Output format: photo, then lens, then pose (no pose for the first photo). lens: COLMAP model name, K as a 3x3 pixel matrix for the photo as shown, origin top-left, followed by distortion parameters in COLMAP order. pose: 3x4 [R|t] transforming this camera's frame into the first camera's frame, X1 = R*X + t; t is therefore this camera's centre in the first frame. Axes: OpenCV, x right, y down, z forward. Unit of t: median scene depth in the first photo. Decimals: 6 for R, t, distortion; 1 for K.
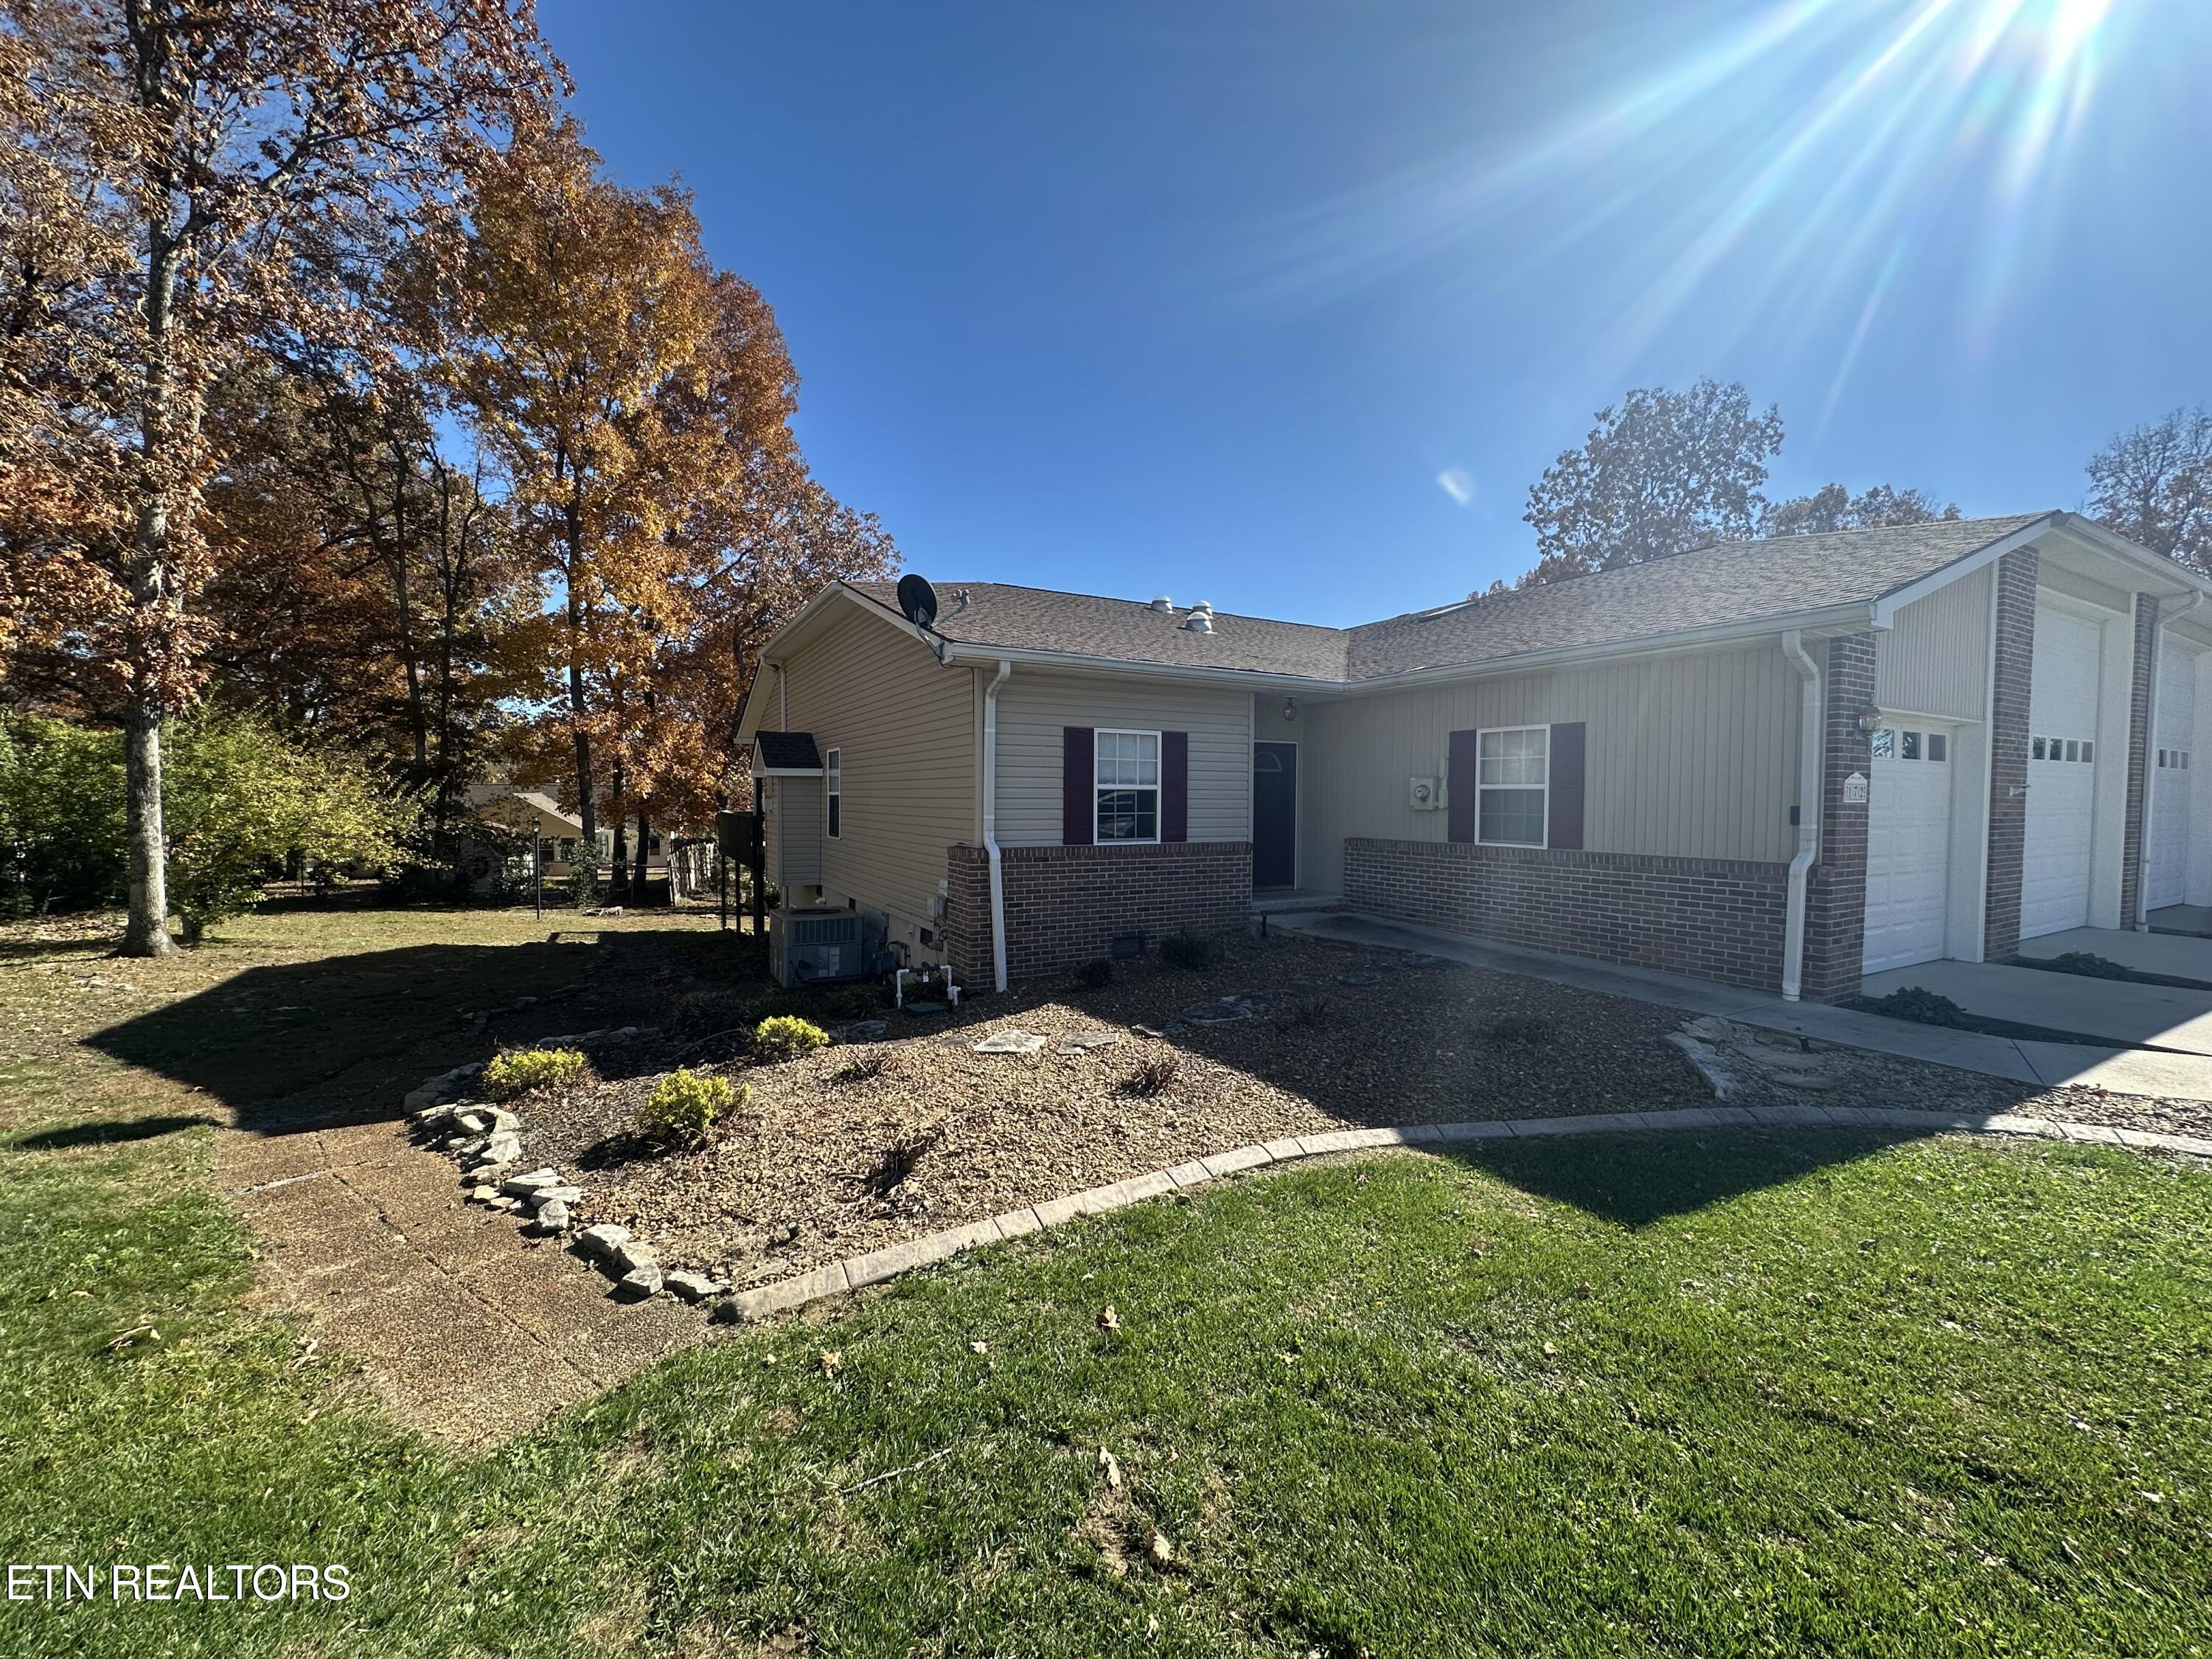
lens RADIAL K [[881.6, 0, 1106.0], [0, 881.6, 829.5], [0, 0, 1]] dist [-0.000263, -0.000063]
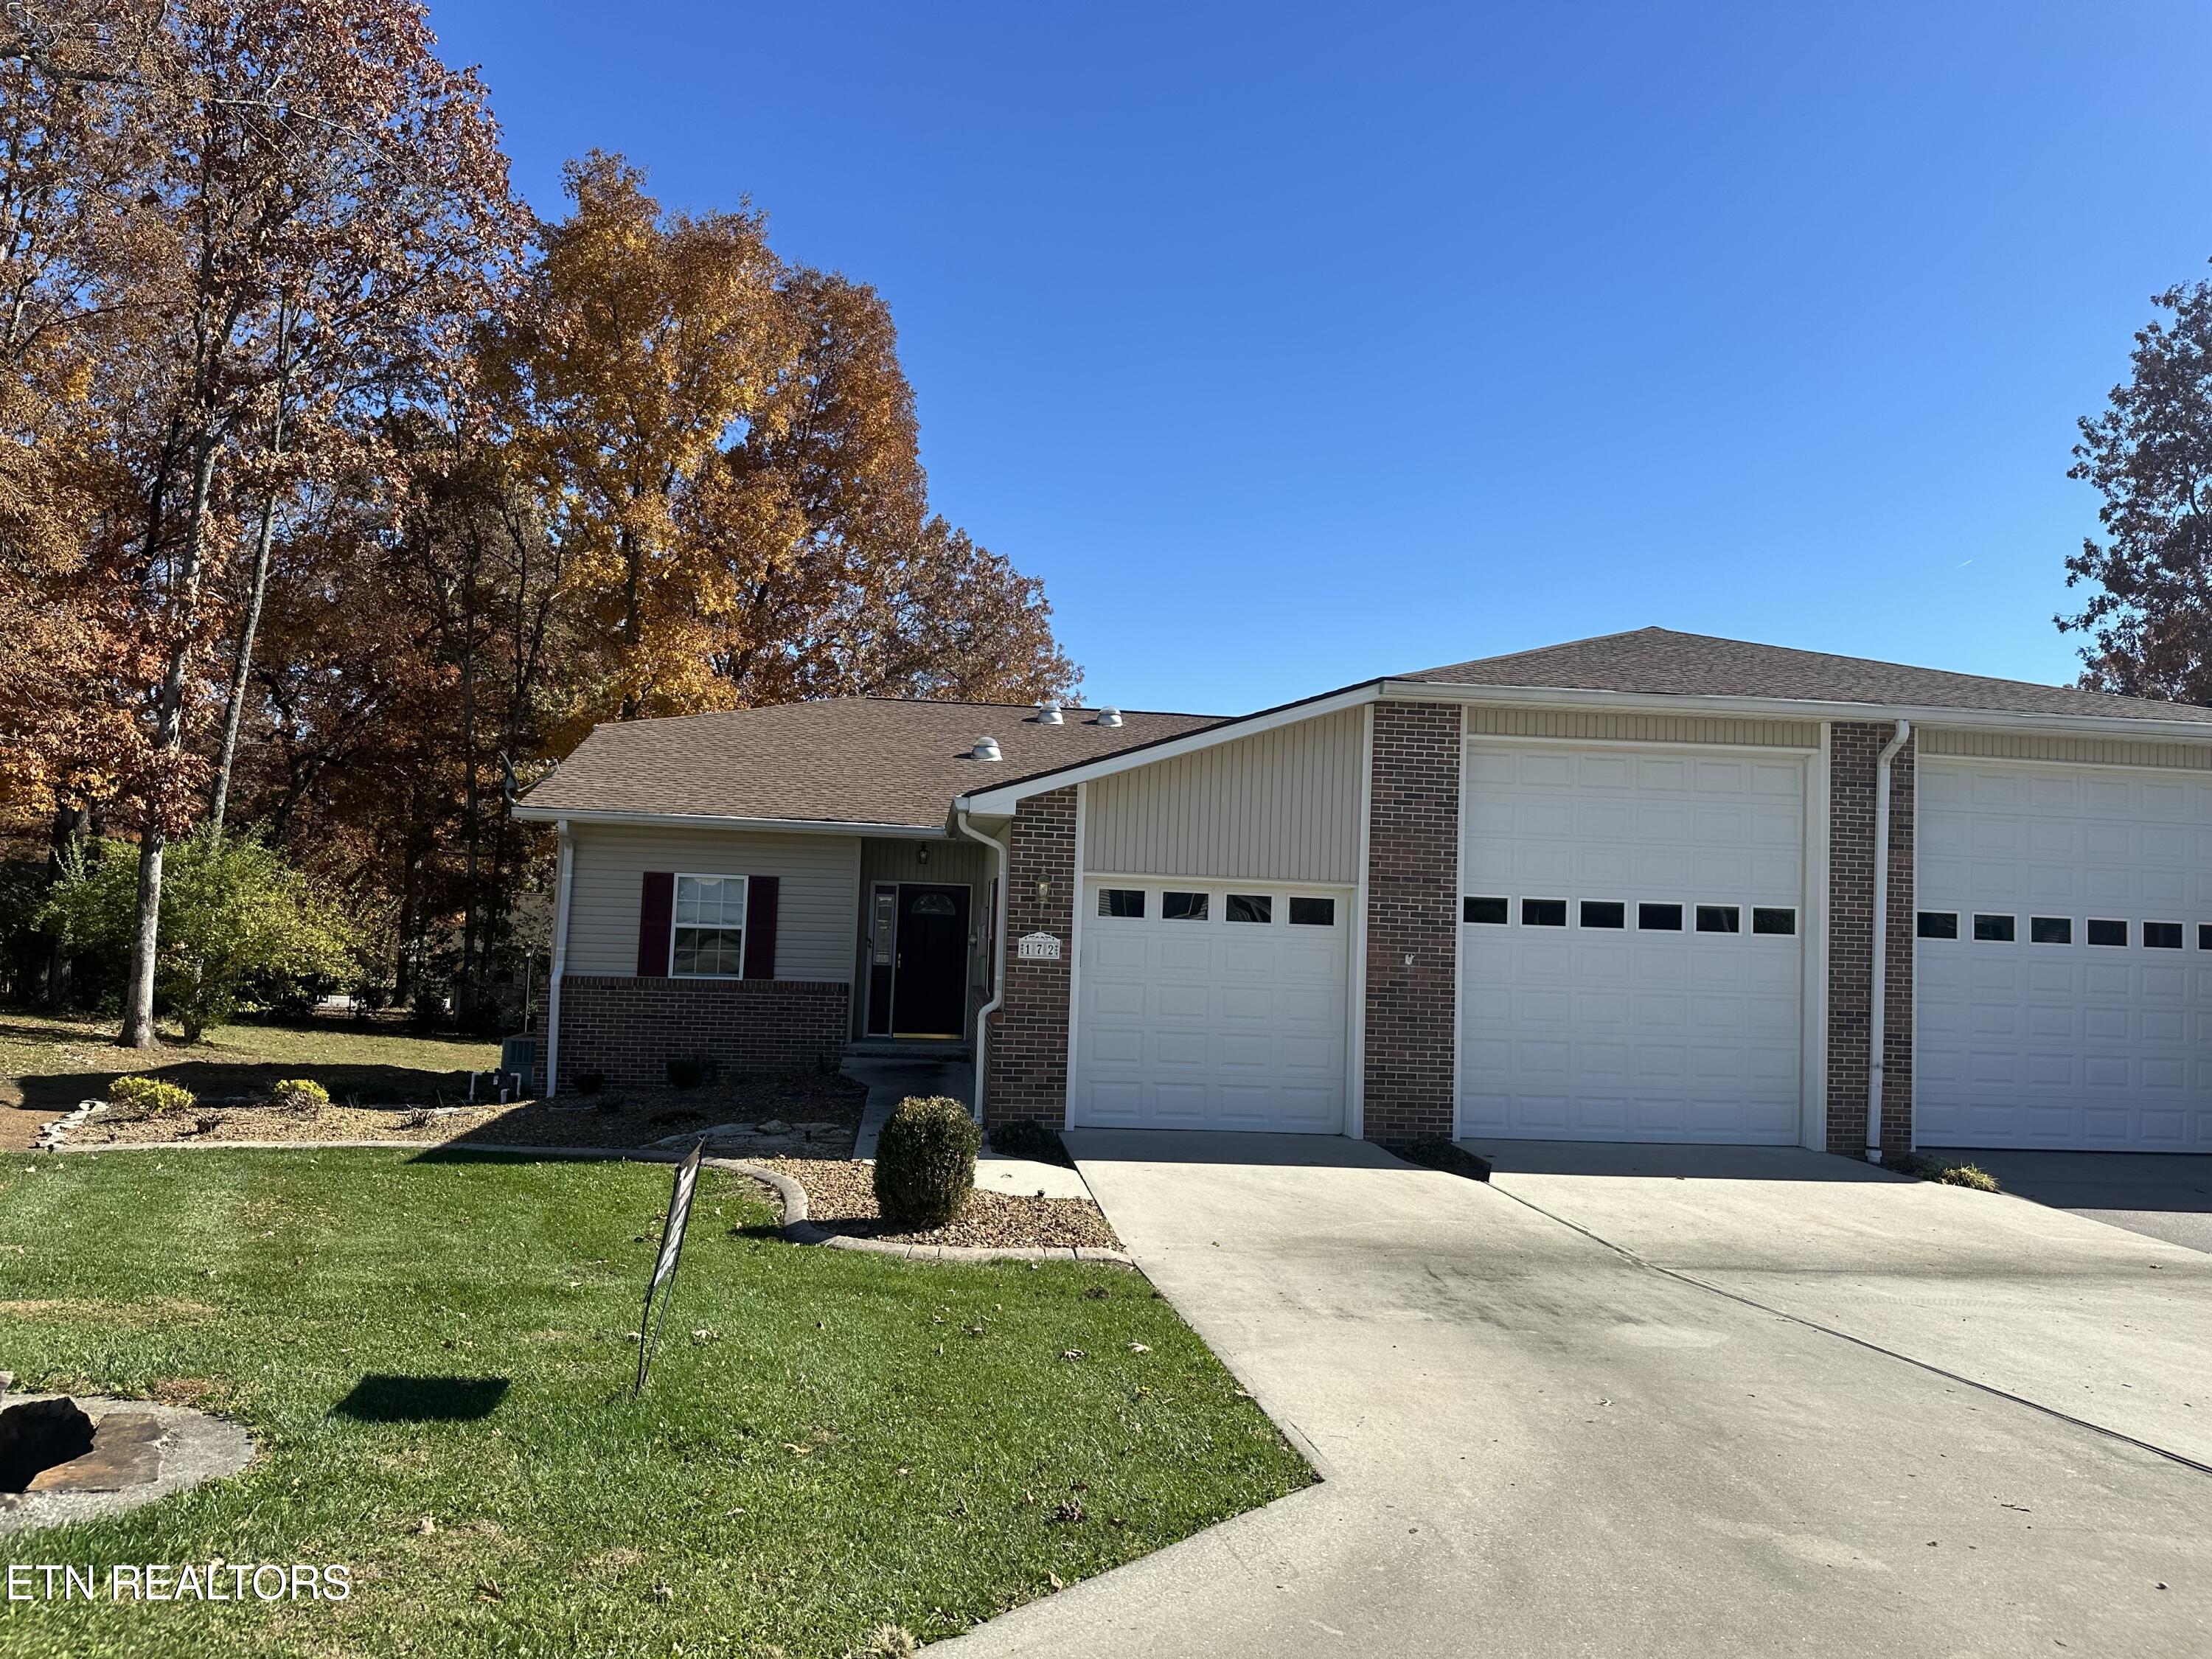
lens RADIAL K [[1571.8, 0, 1102.4], [0, 1571.8, 830.5], [0, 0, 1]] dist [0.000792, 0.002905]
pose [[0.924386, 0.006563, -0.381402, 1.129500], [-0.045392, 0.994640, -0.092899, -0.006710], [0.378748, 0.103187, 0.919729, -0.576097]]
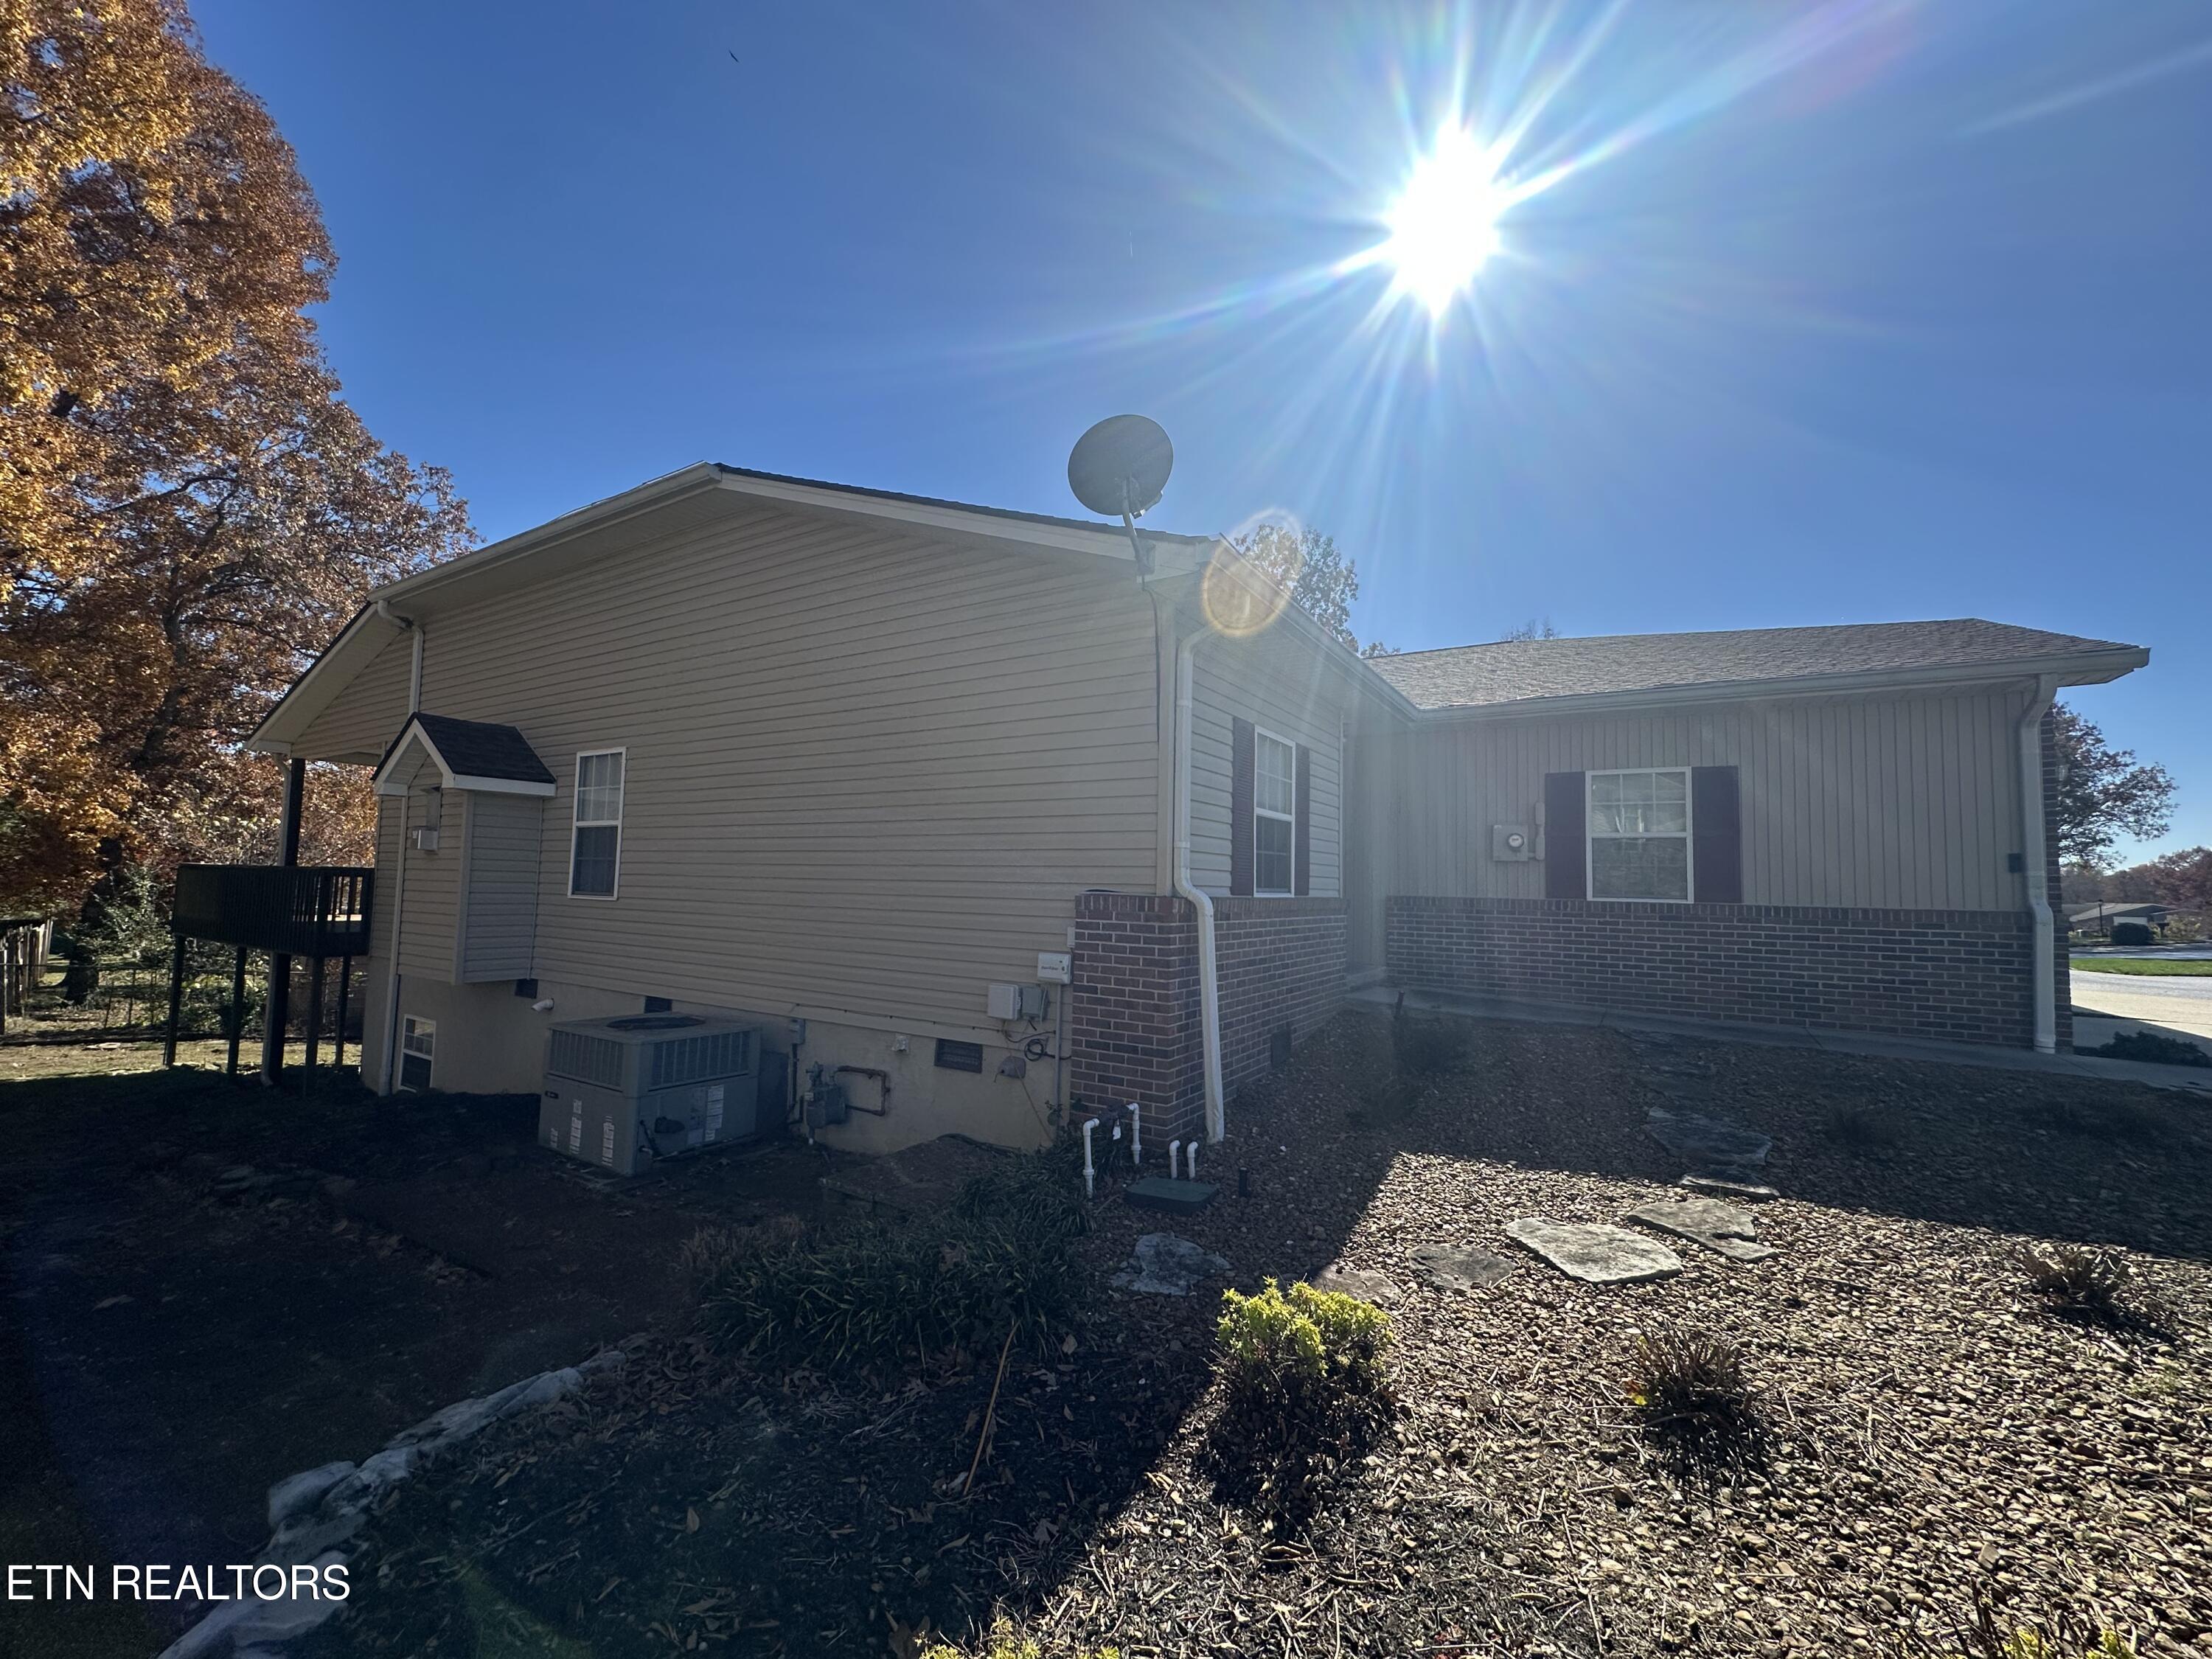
lens RADIAL K [[881.6, 0, 1106.0], [0, 881.6, 829.5], [0, 0, 1]] dist [-0.000263, -0.000063]
pose [[0.878221, 0.044641, 0.476167, -0.399313], [0.000131, 0.995612, -0.093580, 0.026888], [-0.478255, 0.082246, 0.874362, 0.421226]]
